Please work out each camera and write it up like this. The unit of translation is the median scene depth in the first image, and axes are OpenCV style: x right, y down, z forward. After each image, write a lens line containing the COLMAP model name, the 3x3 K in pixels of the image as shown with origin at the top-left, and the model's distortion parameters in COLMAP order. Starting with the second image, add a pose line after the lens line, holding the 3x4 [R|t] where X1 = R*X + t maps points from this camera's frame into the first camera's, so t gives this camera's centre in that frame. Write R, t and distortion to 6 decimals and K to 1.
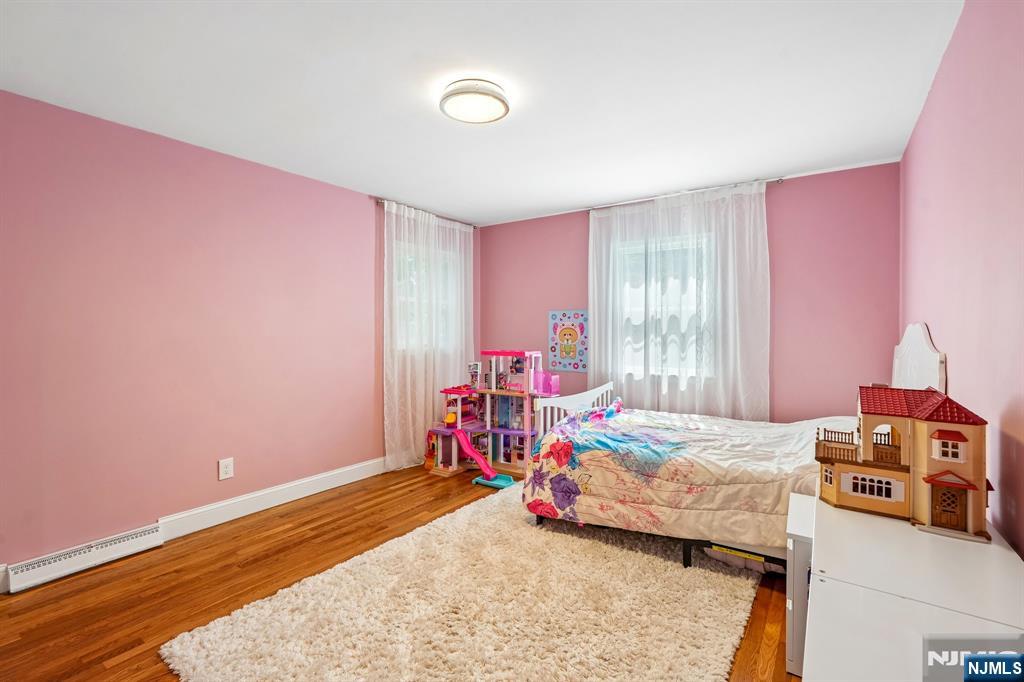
lens RADIAL K [[465.1, 0, 512.0], [0, 465.1, 341.0], [0, 0, 1]] dist [-0.003000, 0.000086]
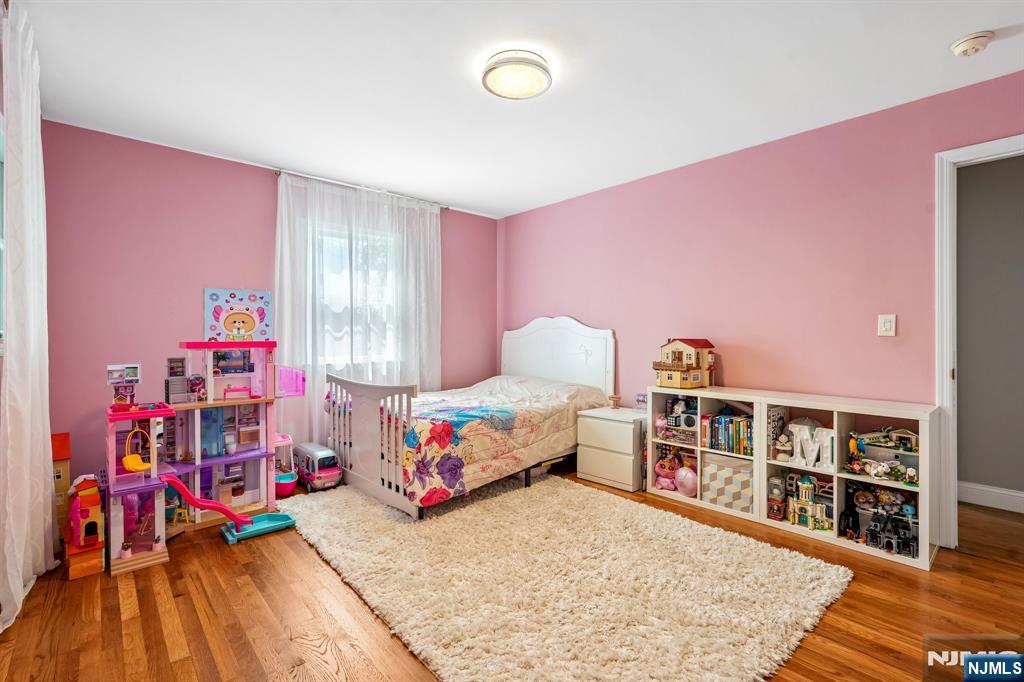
lens RADIAL K [[465.1, 0, 512.0], [0, 465.1, 341.0], [0, 0, 1]] dist [-0.003000, 0.000086]
pose [[0.235751, -0.014777, 0.971701, -0.706020], [0.023348, 0.999682, 0.009538, 0.028891], [-0.971533, 0.020439, 0.236021, 0.523507]]
